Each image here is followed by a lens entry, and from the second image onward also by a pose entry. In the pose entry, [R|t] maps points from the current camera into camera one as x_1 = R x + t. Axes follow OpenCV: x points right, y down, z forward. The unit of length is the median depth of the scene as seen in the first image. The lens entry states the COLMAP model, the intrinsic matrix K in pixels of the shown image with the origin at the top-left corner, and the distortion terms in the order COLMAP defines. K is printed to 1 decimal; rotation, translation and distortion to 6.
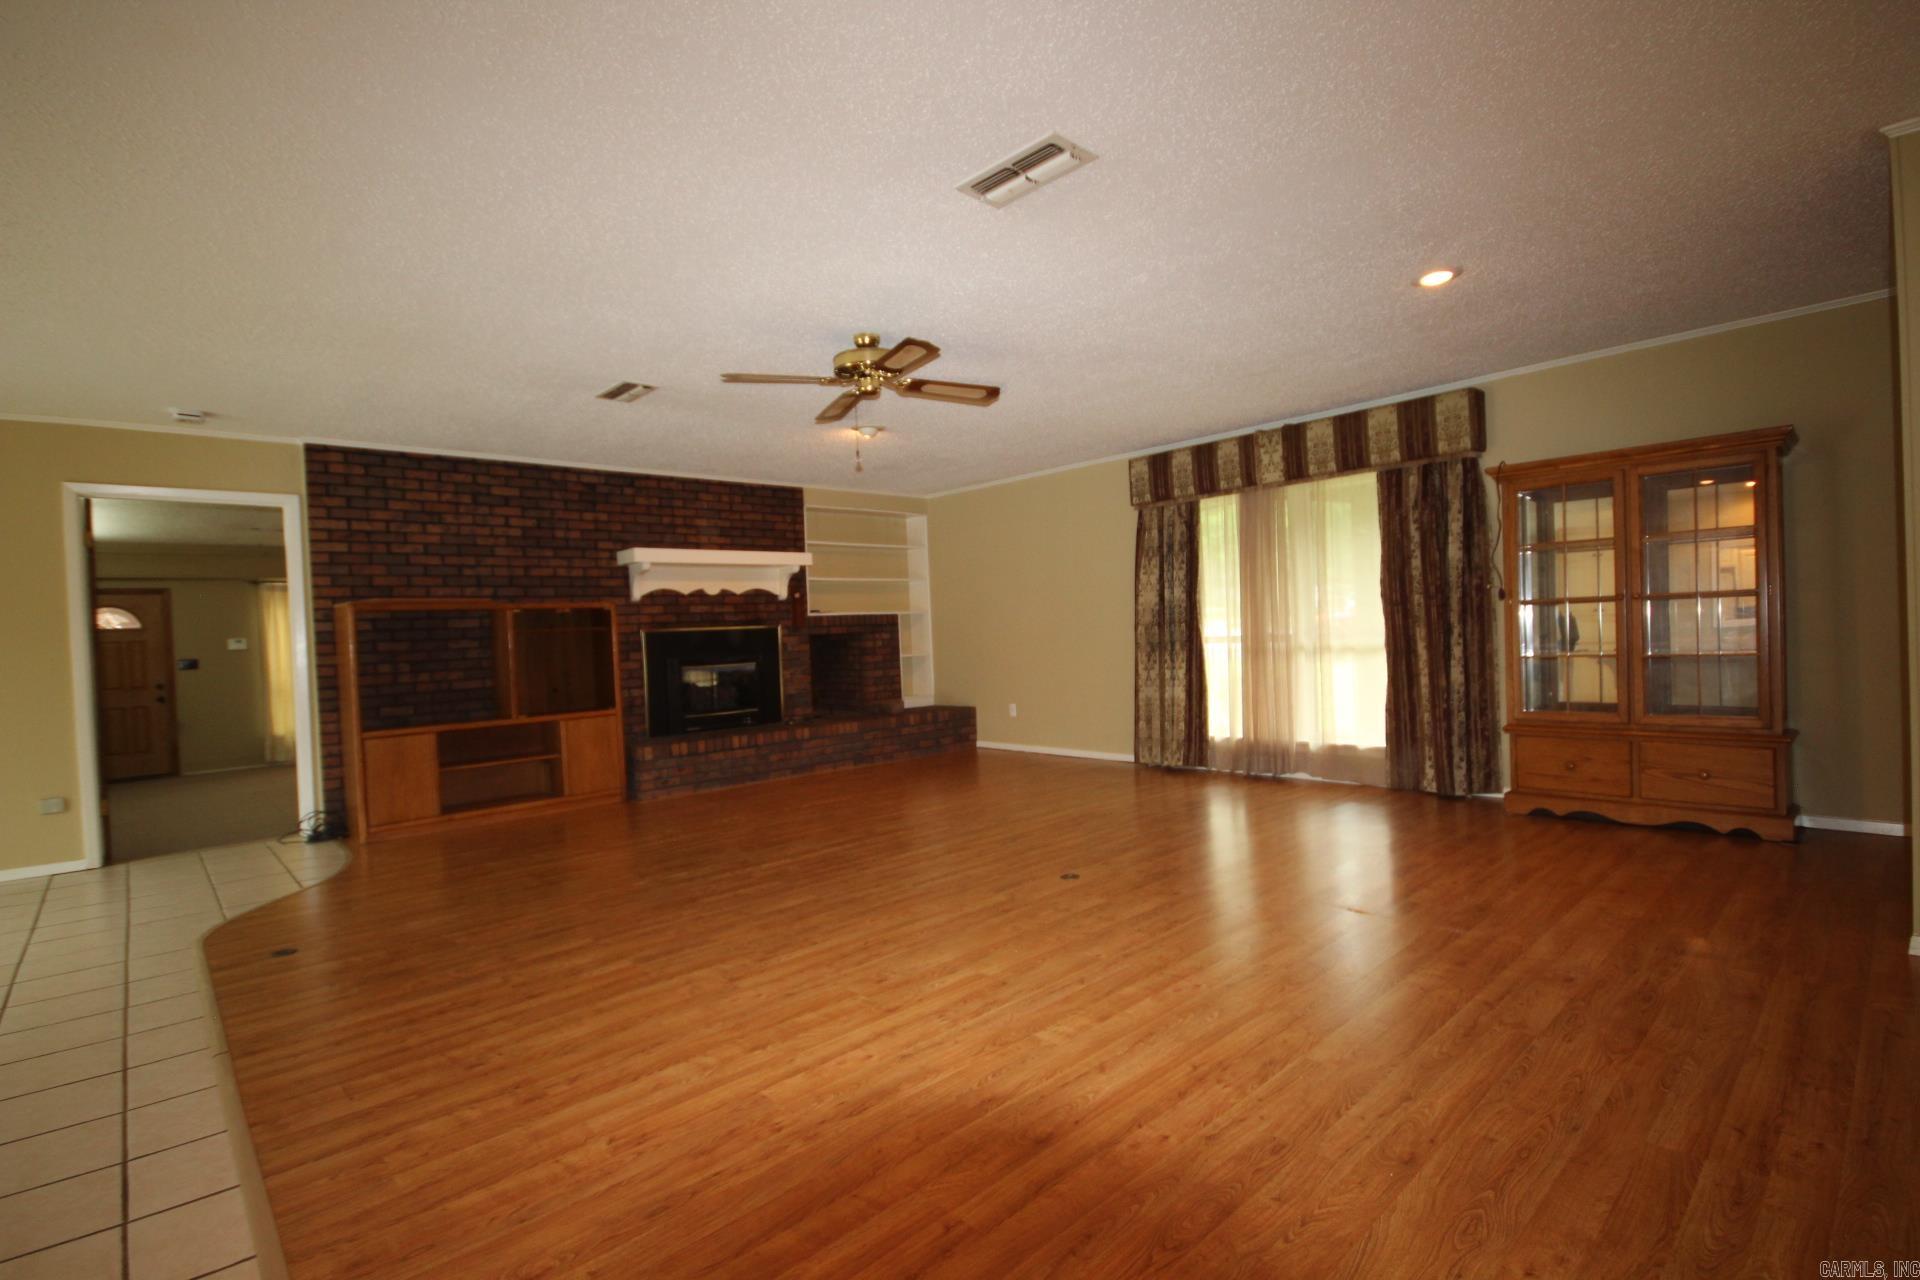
lens RADIAL K [[927.1, 0, 965.2], [0, 927.1, 645.9], [0, 0, 1]] dist [0.006606, 0.000433]
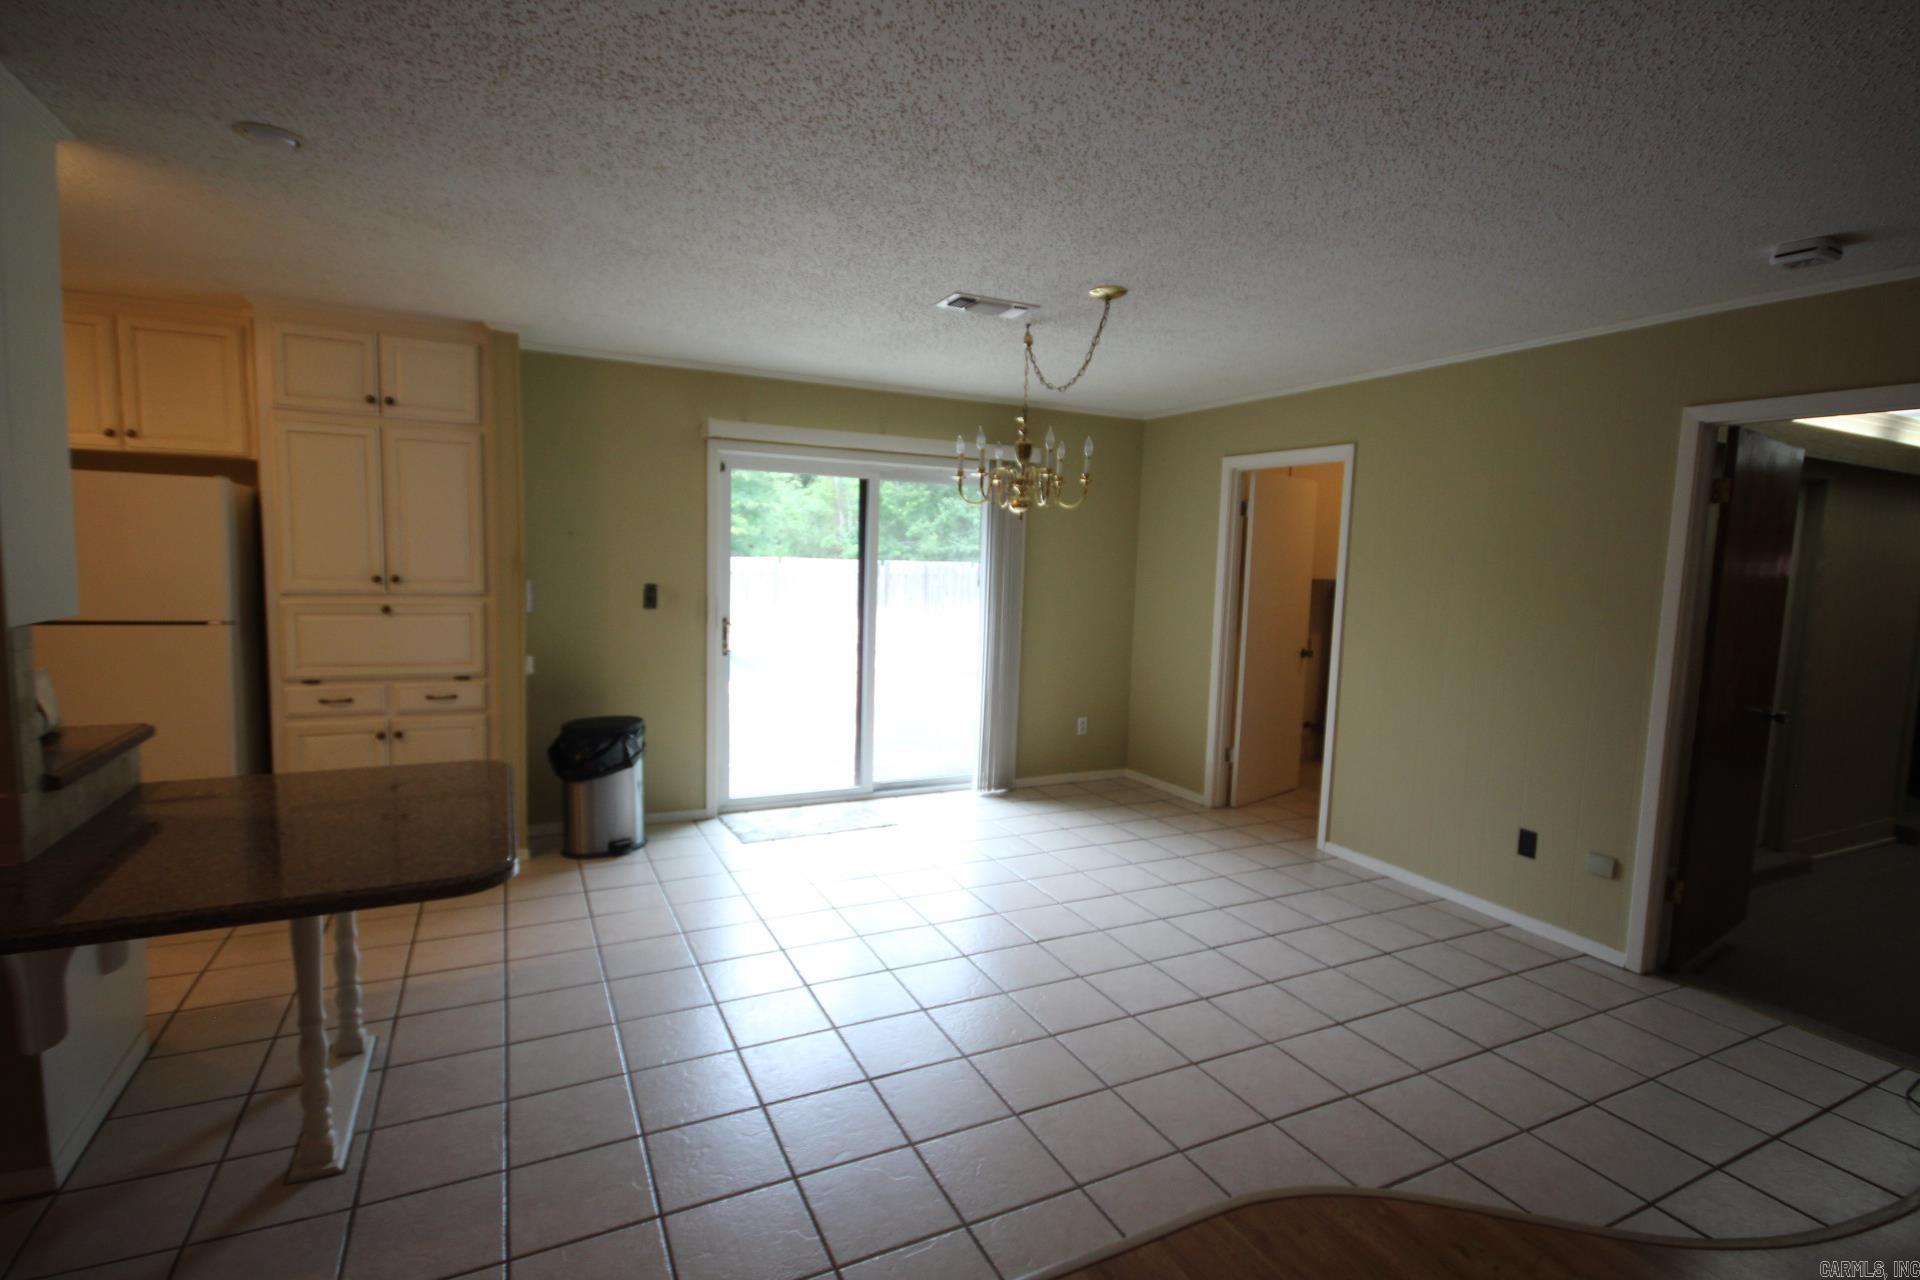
lens RADIAL K [[927.1, 0, 965.2], [0, 927.1, 645.9], [0, 0, 1]] dist [0.006606, 0.000433]
pose [[-0.278498, 0.128968, -0.951739, -0.128670], [-0.035228, 0.988905, 0.144313, -0.066982], [0.959791, 0.073719, -0.270864, 0.544538]]
